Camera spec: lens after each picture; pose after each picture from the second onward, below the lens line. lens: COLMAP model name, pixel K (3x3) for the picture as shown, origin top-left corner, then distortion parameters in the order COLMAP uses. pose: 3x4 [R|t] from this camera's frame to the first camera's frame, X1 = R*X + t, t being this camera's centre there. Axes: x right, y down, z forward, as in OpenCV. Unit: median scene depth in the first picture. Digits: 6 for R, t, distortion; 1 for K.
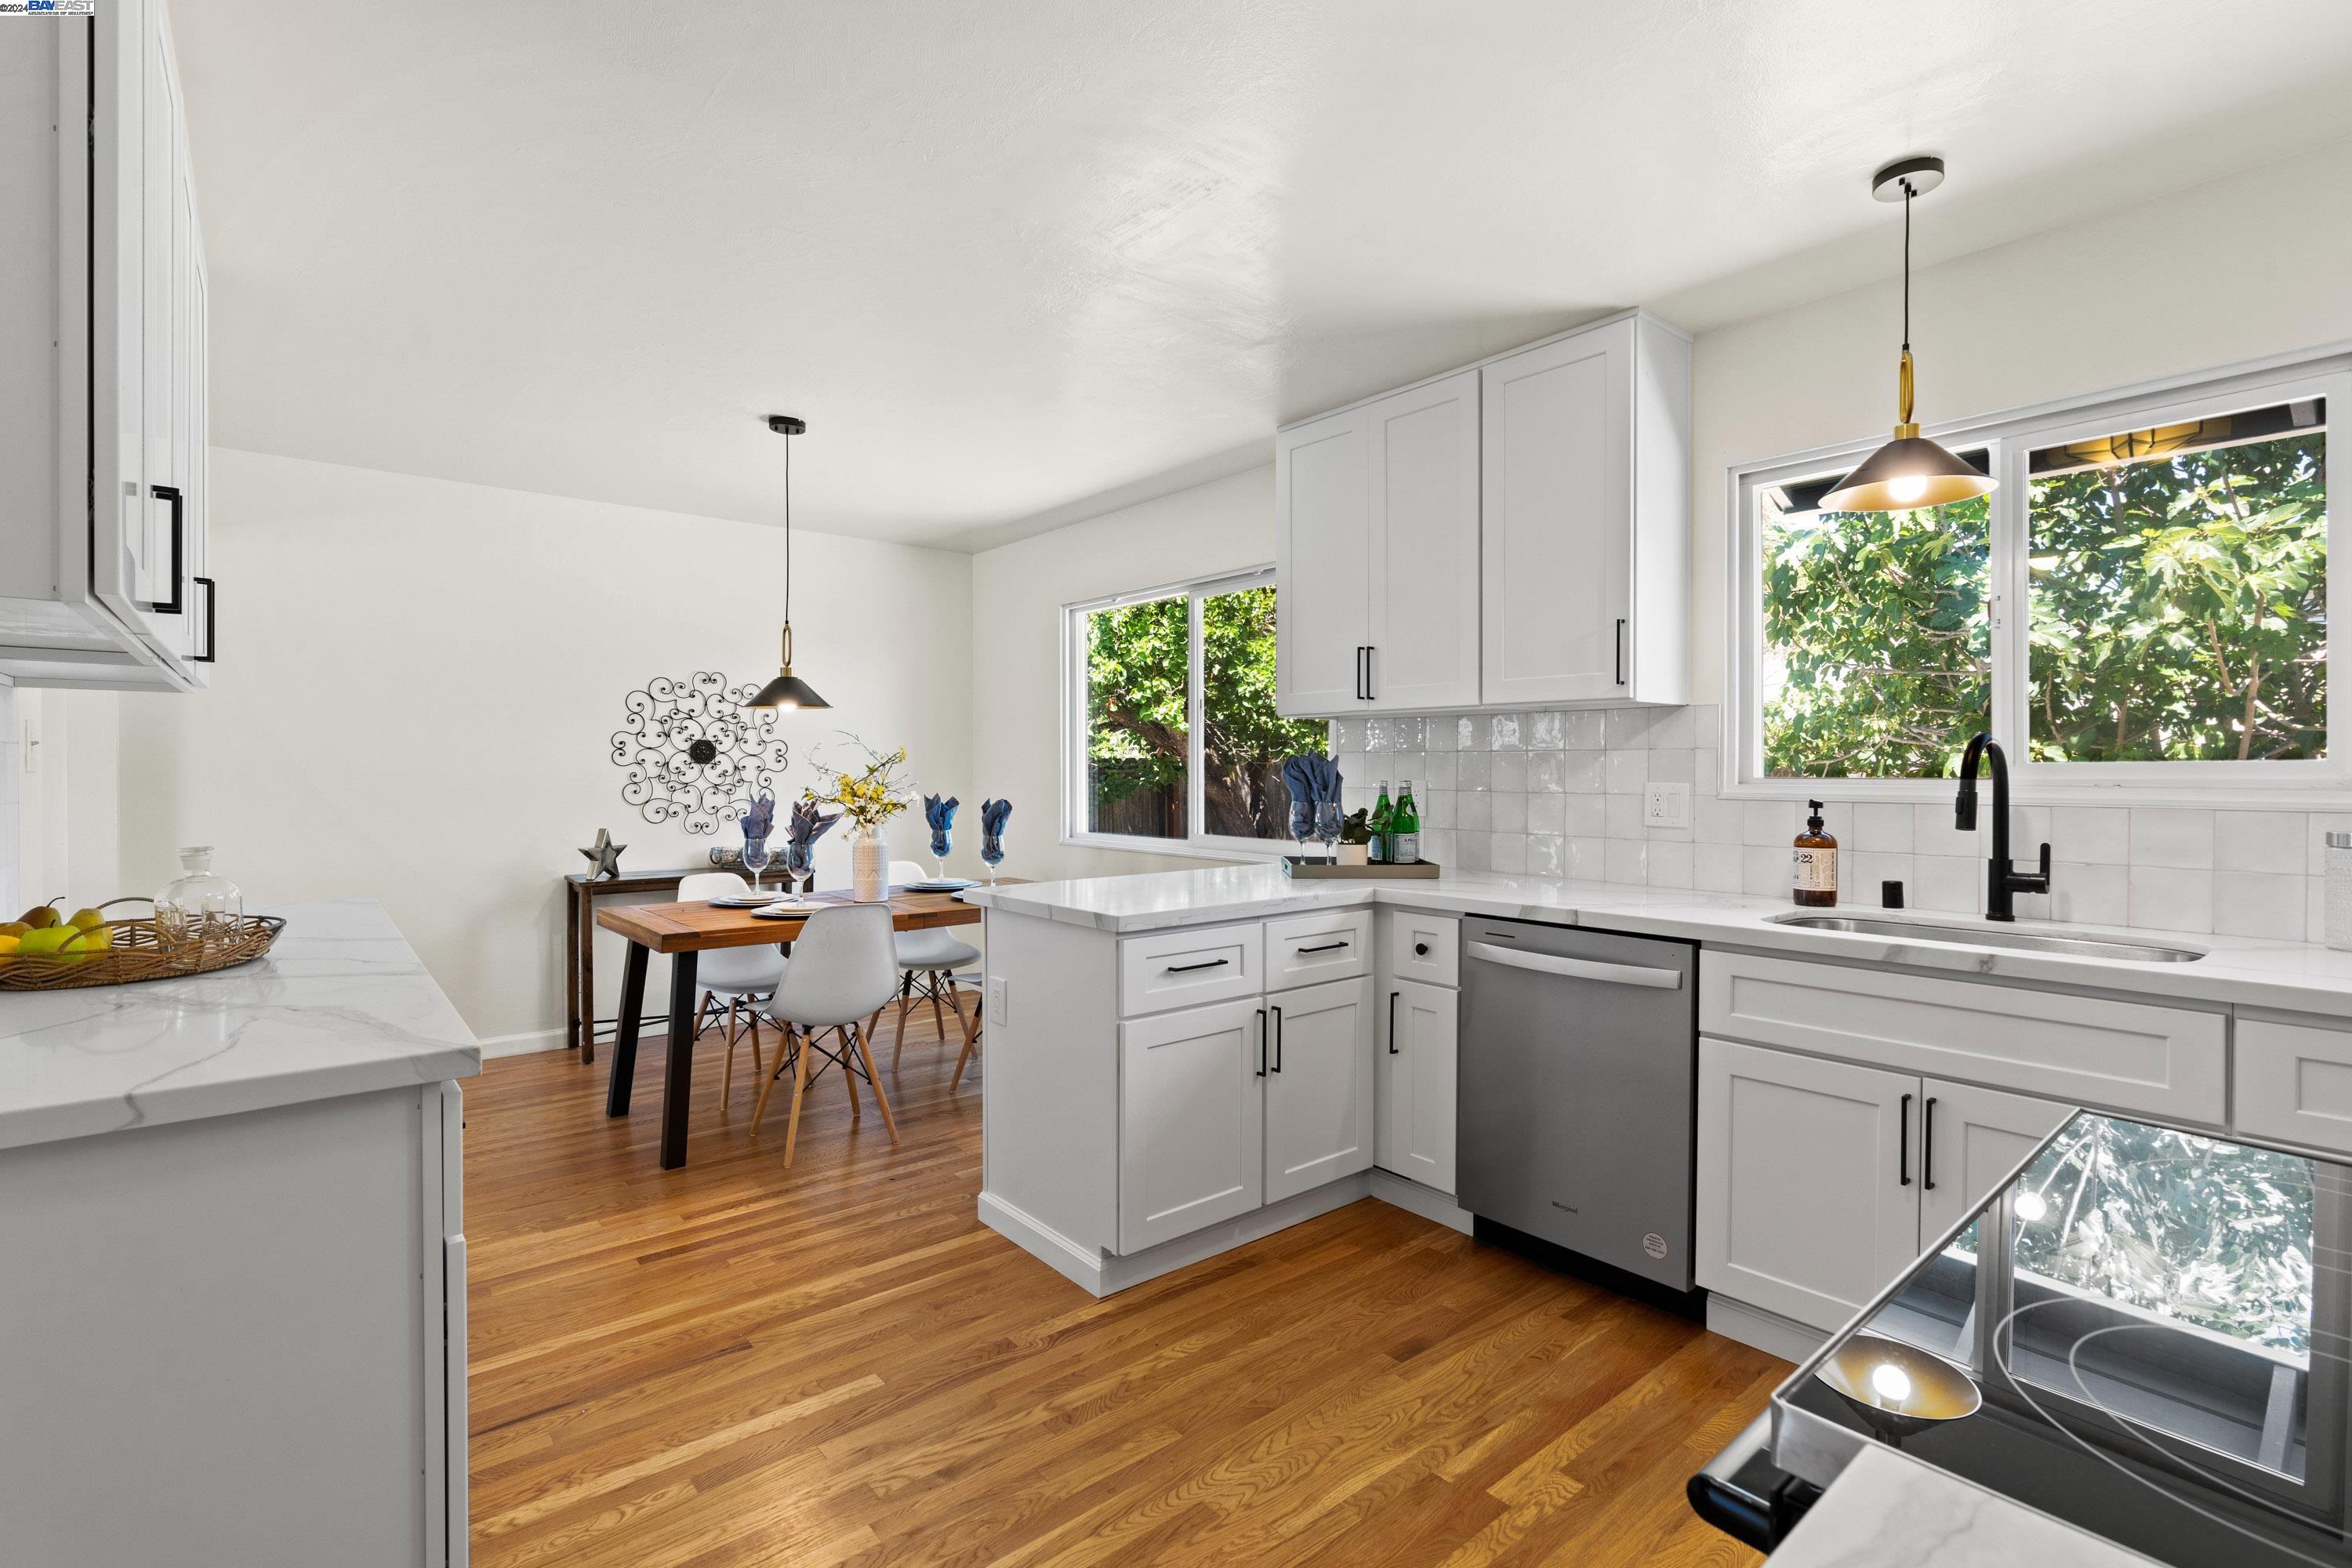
lens RADIAL K [[1071.8, 0, 1167.0], [0, 1071.8, 771.3], [0, 0, 1]] dist [-0.002236, -0.000306]
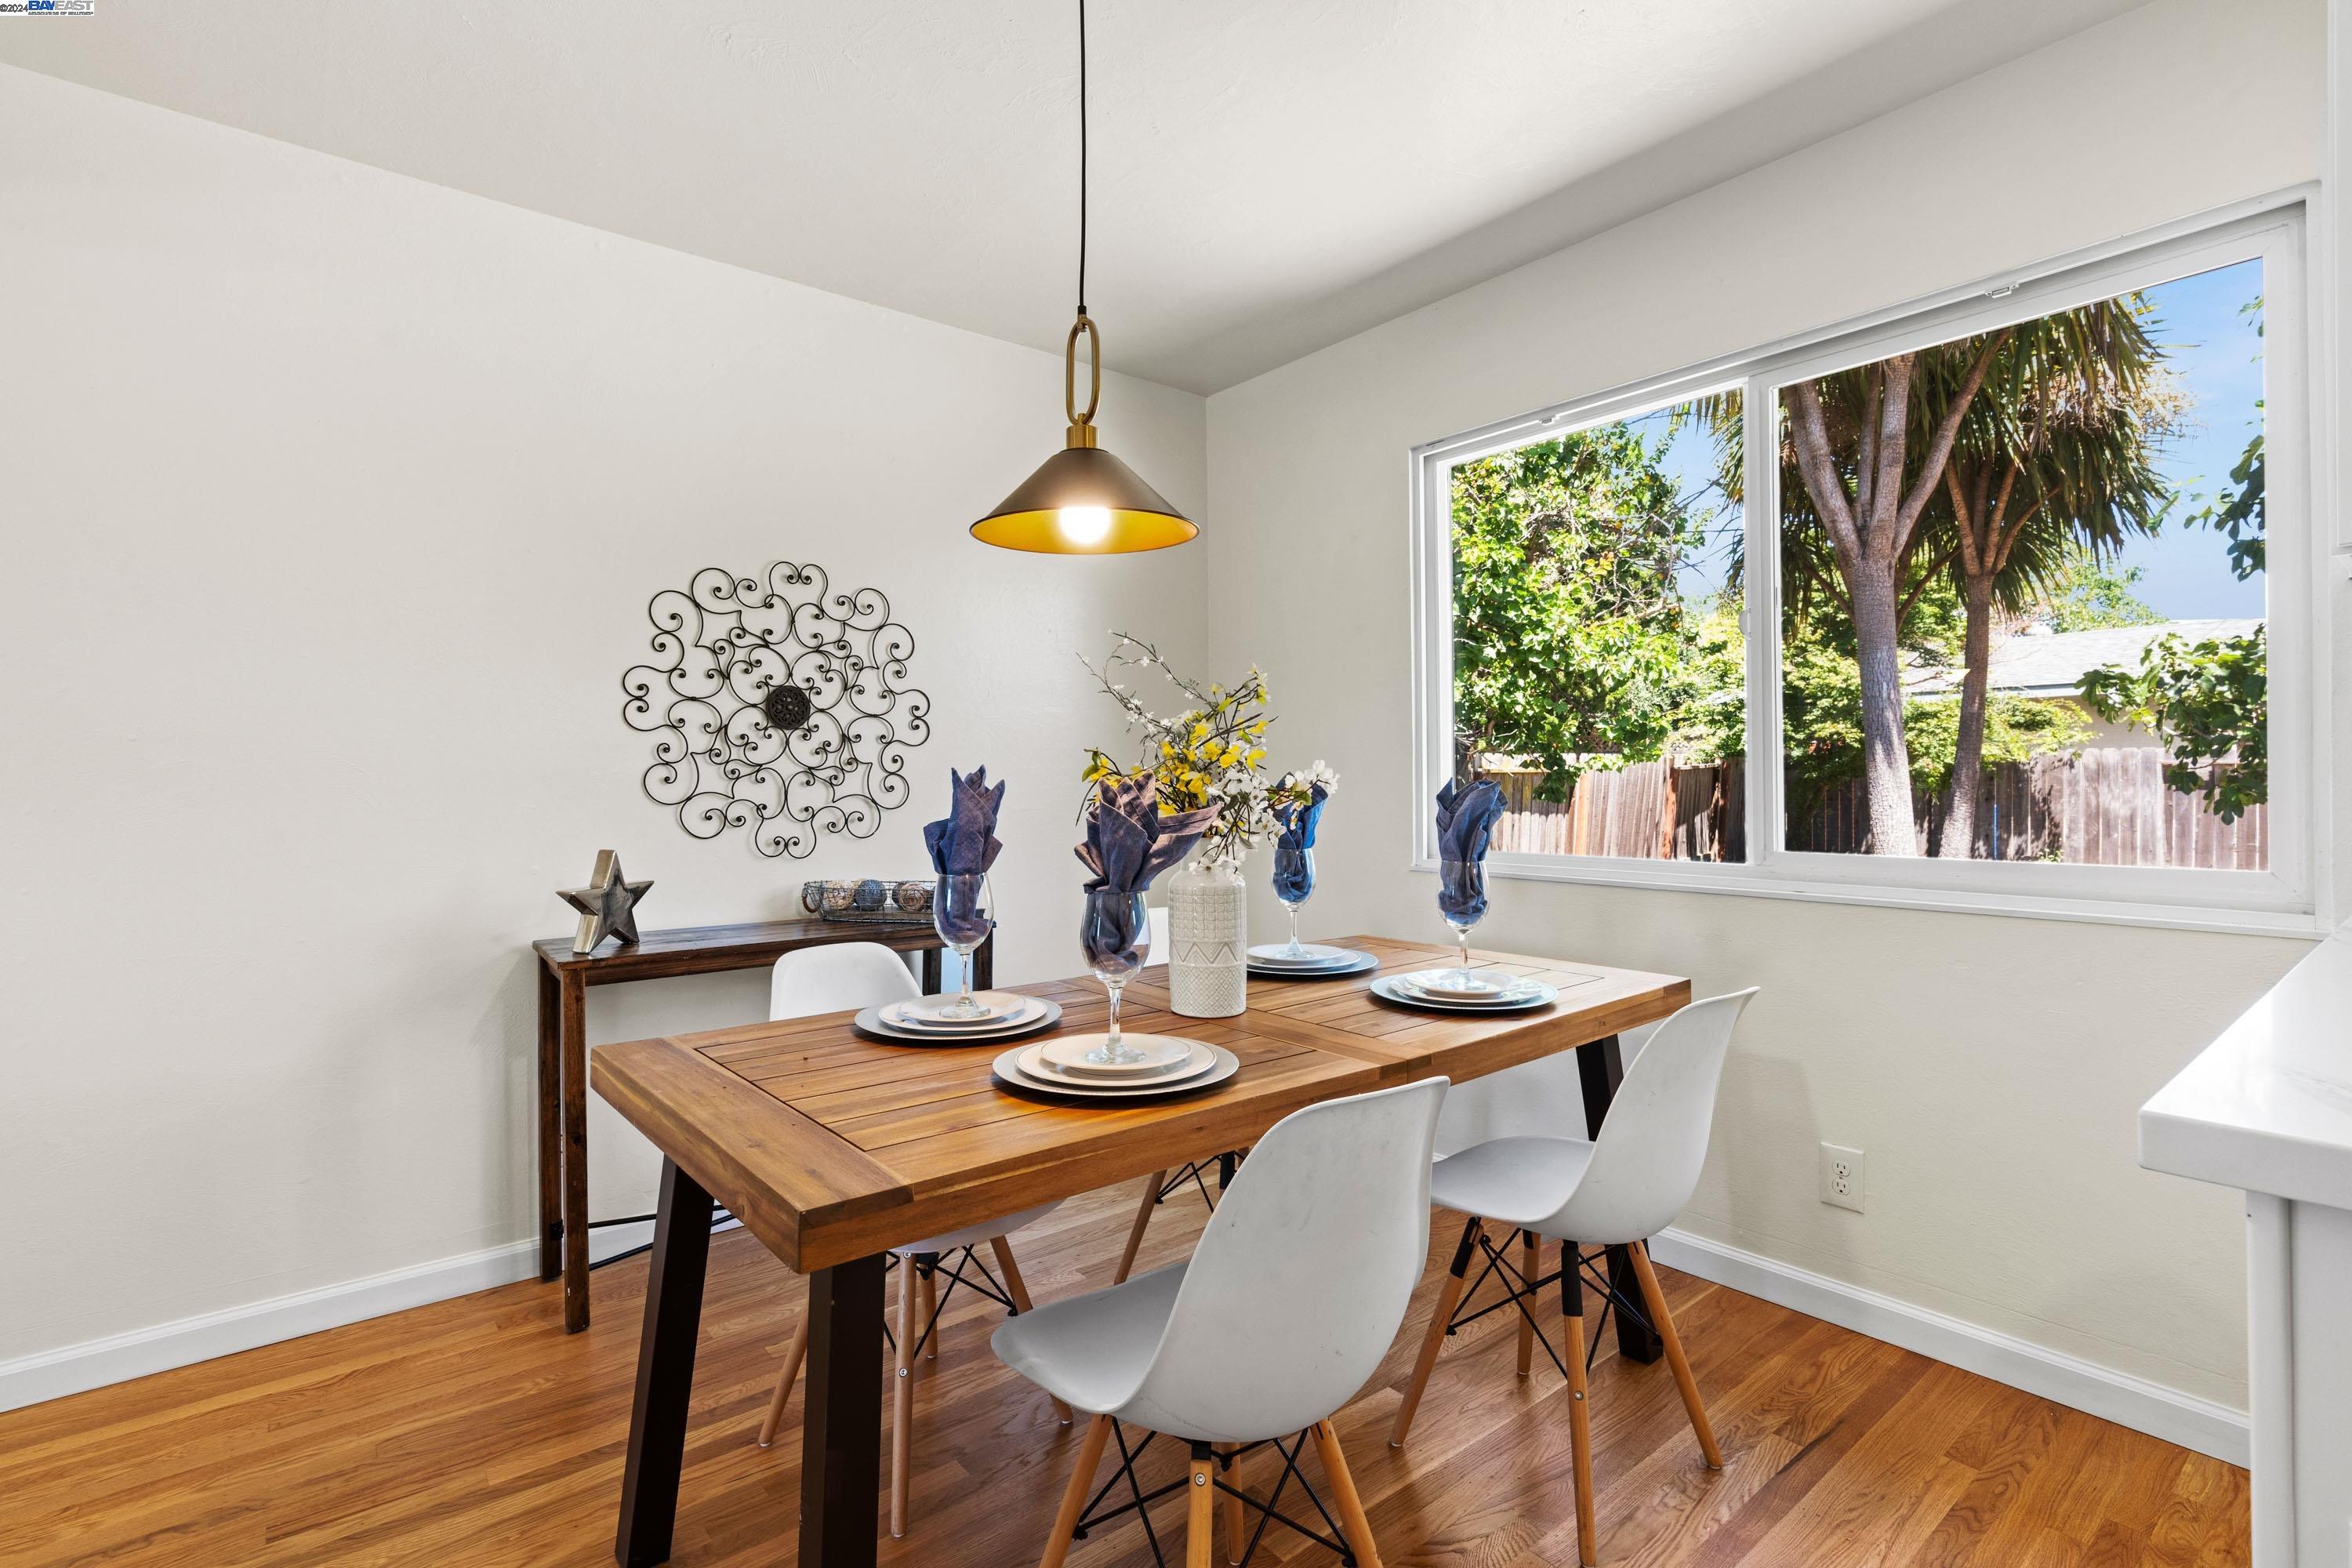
lens RADIAL K [[1099.7, 0, 1171.0], [0, 1099.7, 771.5], [0, 0, 1]] dist [-0.002952, 0.000083]
pose [[0.999889, -0.008097, -0.012547, -0.313649], [0.007965, 0.999913, -0.010514, 0.029949], [0.012631, 0.010413, 0.999866, 0.599549]]
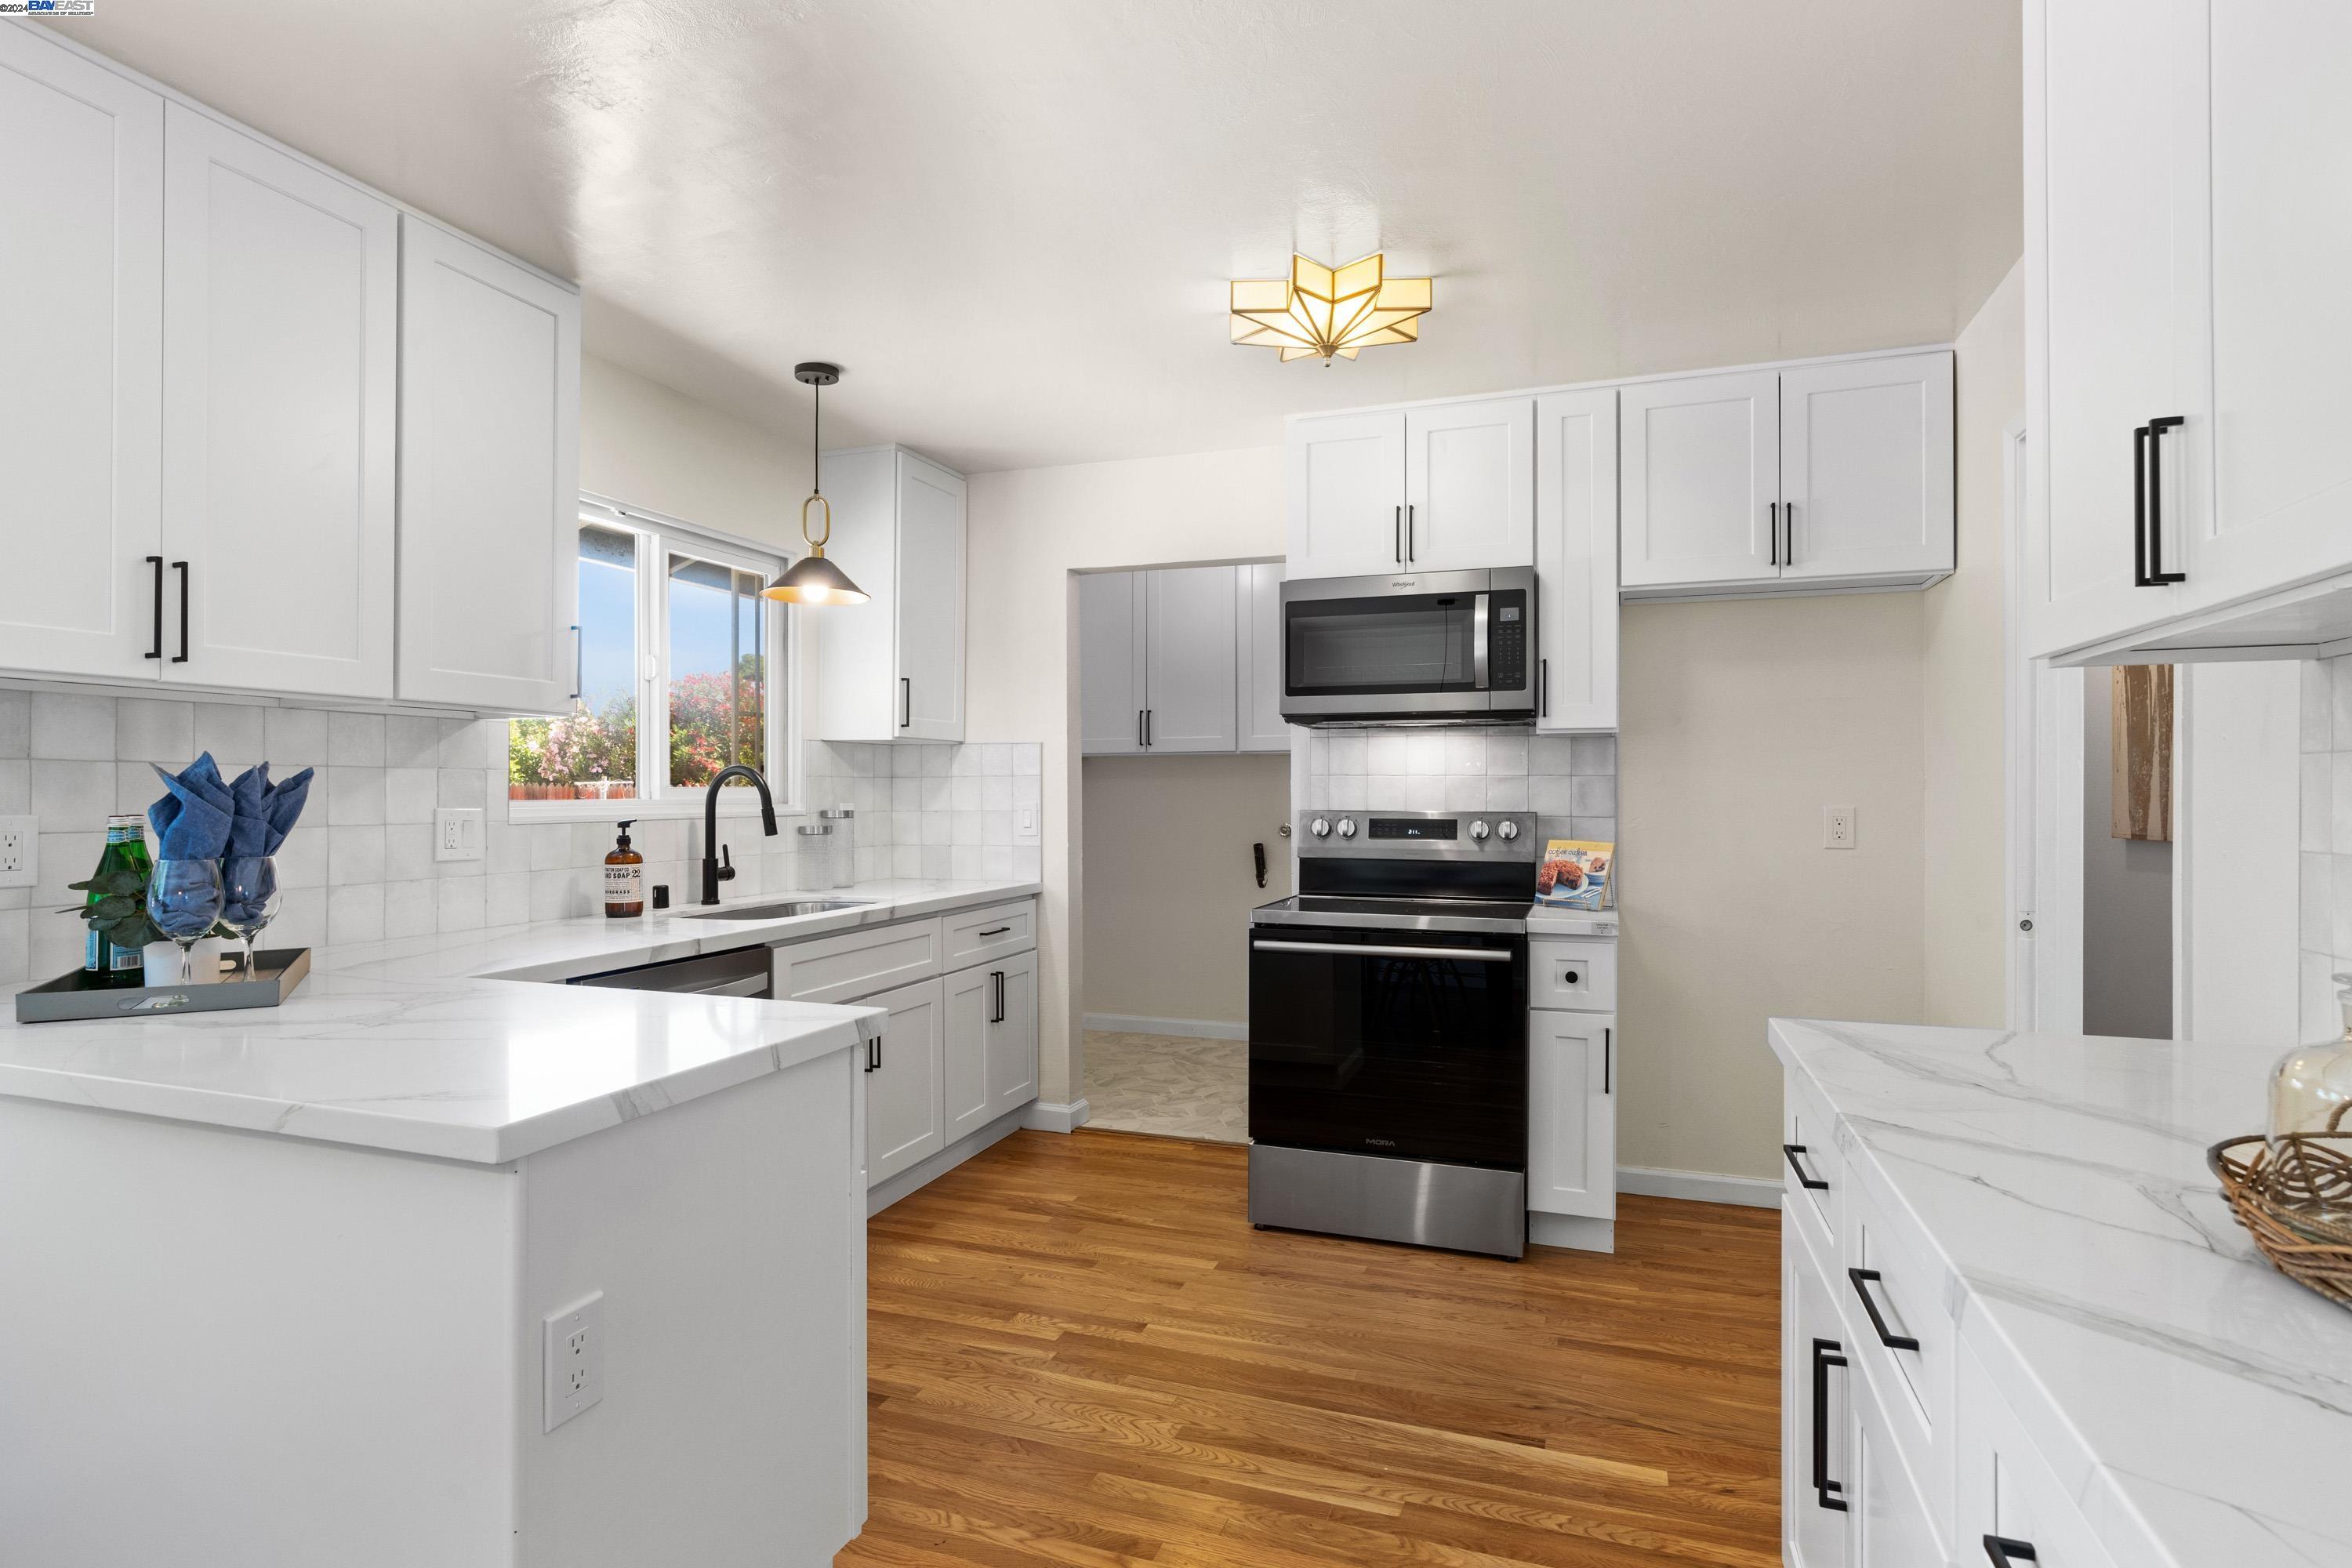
lens RADIAL K [[1205.6, 0, 1178.7], [0, 1205.6, 790.9], [0, 0, 1]] dist [-0.015789, 0.000666]
pose [[-0.516024, -0.000827, 0.856574, -0.509800], [0.003405, 0.999990, 0.003017, -0.003300], [-0.856567, 0.004473, -0.516016, 0.794286]]
